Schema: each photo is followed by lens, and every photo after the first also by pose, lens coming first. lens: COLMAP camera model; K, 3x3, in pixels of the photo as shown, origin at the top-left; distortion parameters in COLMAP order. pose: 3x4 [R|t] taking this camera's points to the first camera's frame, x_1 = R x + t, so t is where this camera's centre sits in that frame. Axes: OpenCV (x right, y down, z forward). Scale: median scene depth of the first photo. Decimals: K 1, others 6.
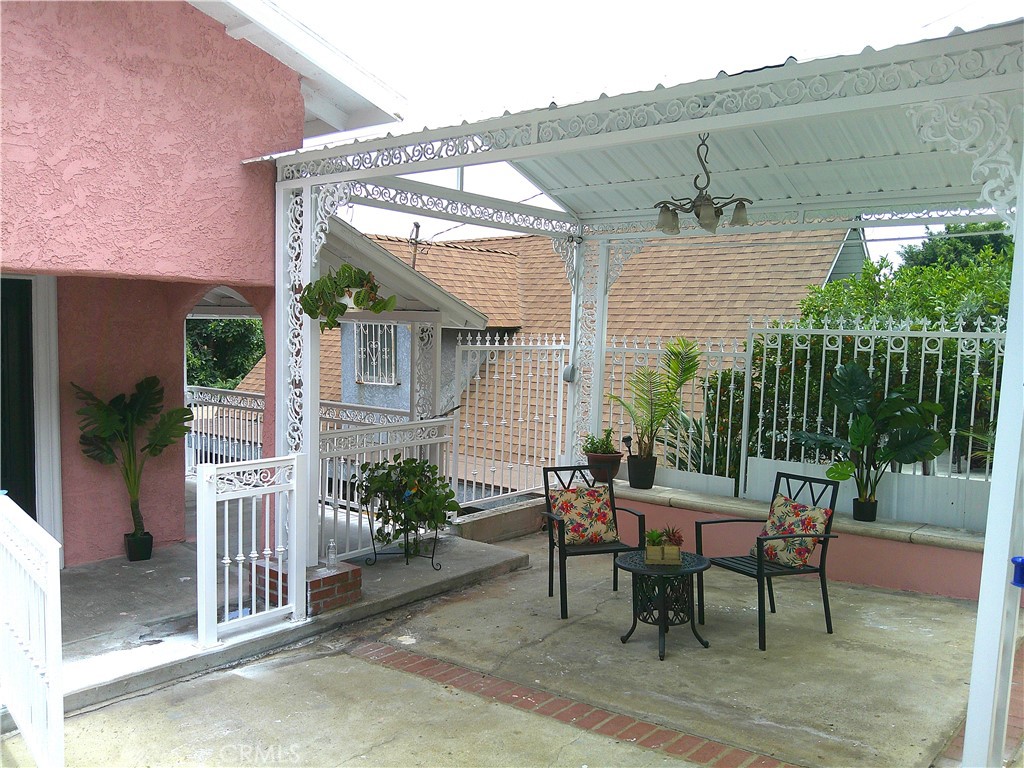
lens RADIAL K [[830.7, 0, 508.9], [0, 830.7, 395.8], [0, 0, 1]] dist [0.081688, -0.212773]
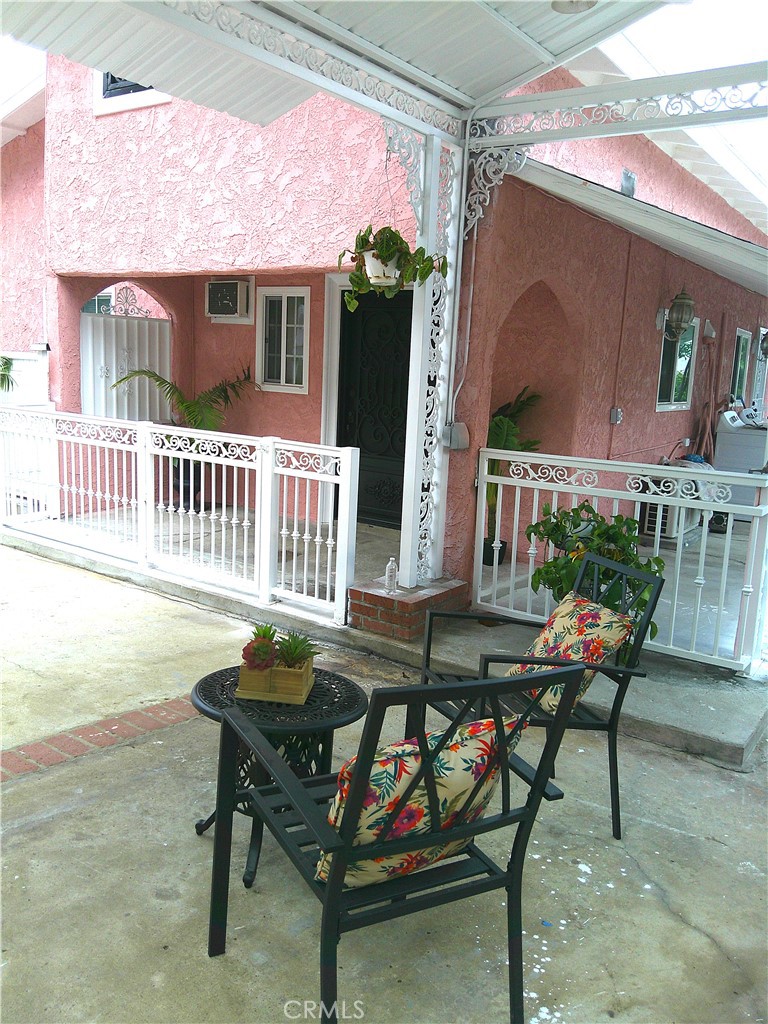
lens RADIAL K [[830.7, 0, 378.7], [0, 830.7, 500.5], [0, 0, 1]] dist [0.081688, -0.212773]
pose [[0.086028, 0.155309, -0.984113, 0.713354], [-0.123264, 0.981845, 0.144176, -0.010094], [0.988638, 0.108903, 0.103610, 1.014847]]
